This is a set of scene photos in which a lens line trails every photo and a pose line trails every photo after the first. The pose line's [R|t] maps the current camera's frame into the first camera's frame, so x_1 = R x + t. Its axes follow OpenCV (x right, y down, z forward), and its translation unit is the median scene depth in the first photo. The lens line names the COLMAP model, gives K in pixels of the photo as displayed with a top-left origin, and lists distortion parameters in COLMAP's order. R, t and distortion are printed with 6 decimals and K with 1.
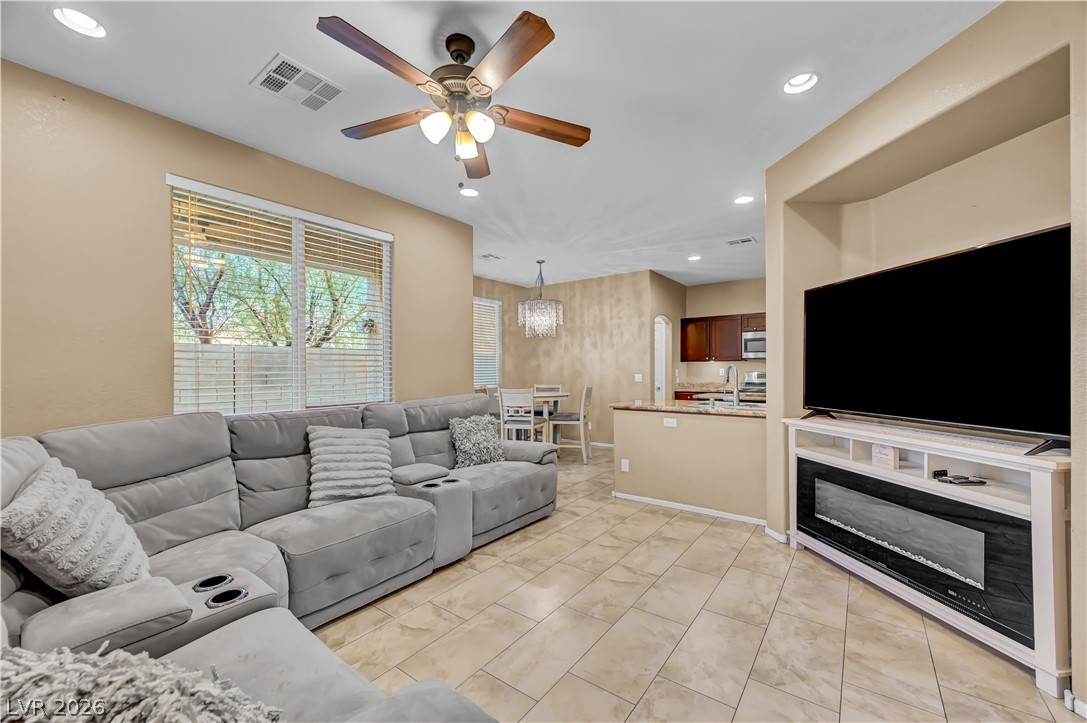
lens RADIAL K [[428.8, 0, 543.5], [0, 428.8, 361.5], [0, 0, 1]] dist [0.000442, -0.000019]
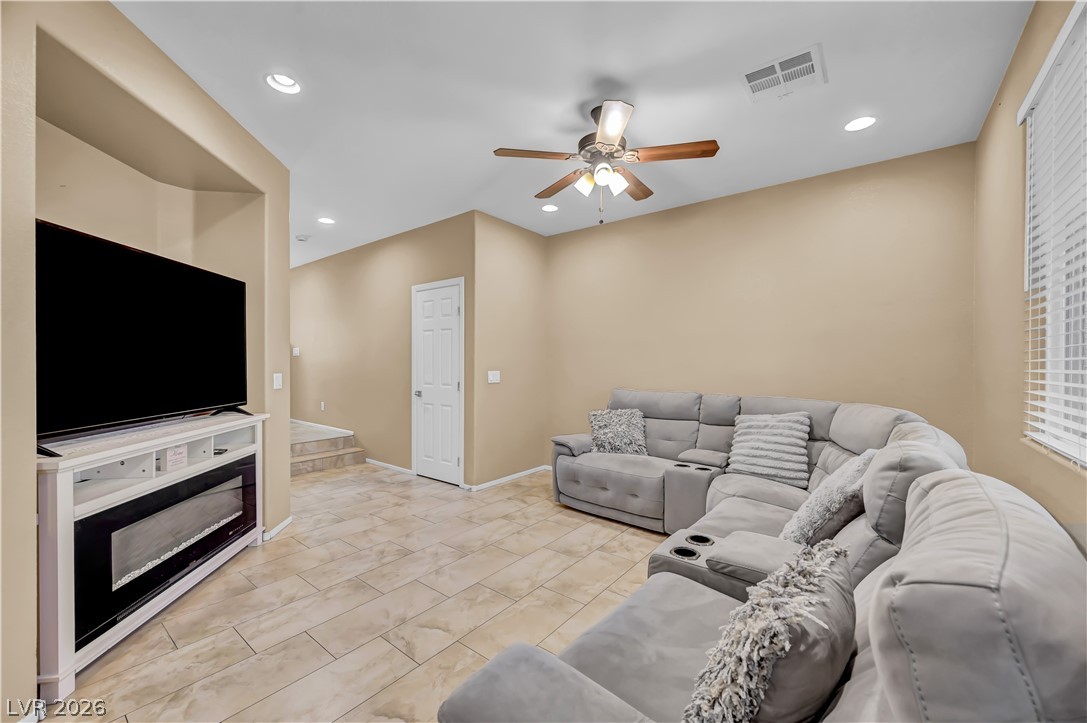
lens RADIAL K [[428.8, 0, 543.5], [0, 428.8, 361.5], [0, 0, 1]] dist [0.000442, -0.000019]
pose [[-0.999710, 0.000575, 0.024091, -0.026836], [0.000015, 0.999730, -0.023239, 0.021541], [-0.024097, -0.023232, -0.999440, 1.278597]]
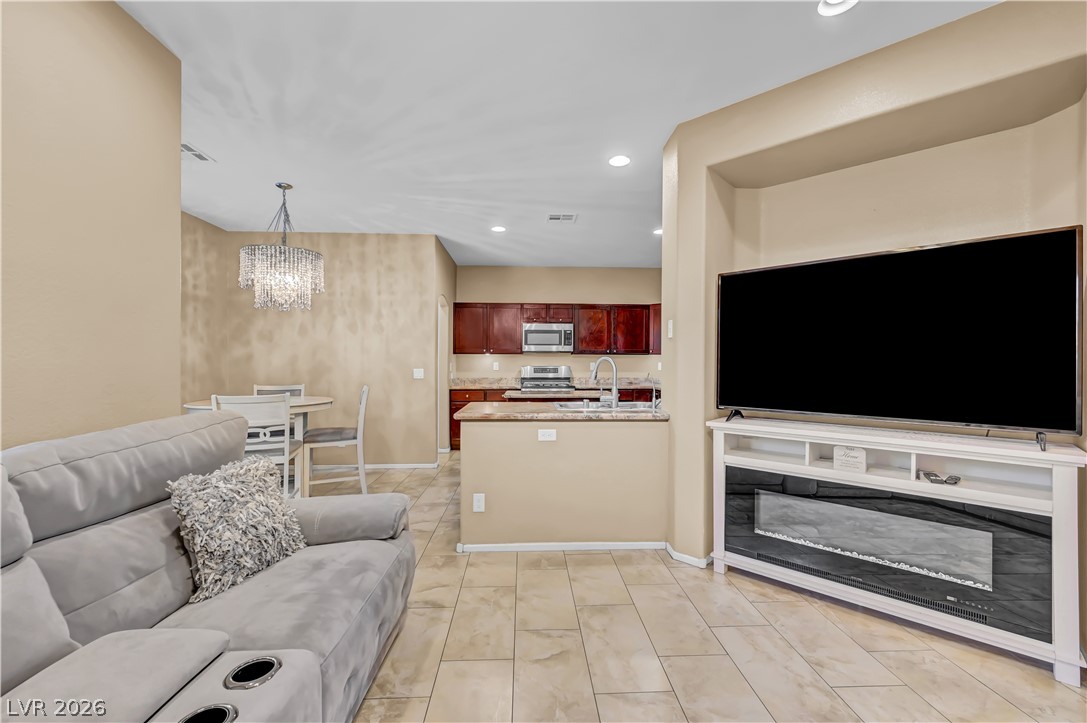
lens RADIAL K [[447.5, 0, 543.5], [0, 447.5, 361.5], [0, 0, 1]] dist [0.005060, 0.000622]
pose [[0.771985, 0.008932, 0.635579, -0.216153], [-0.018624, 0.999790, 0.008572, 0.010568], [-0.635368, -0.018455, 0.771989, 0.449099]]
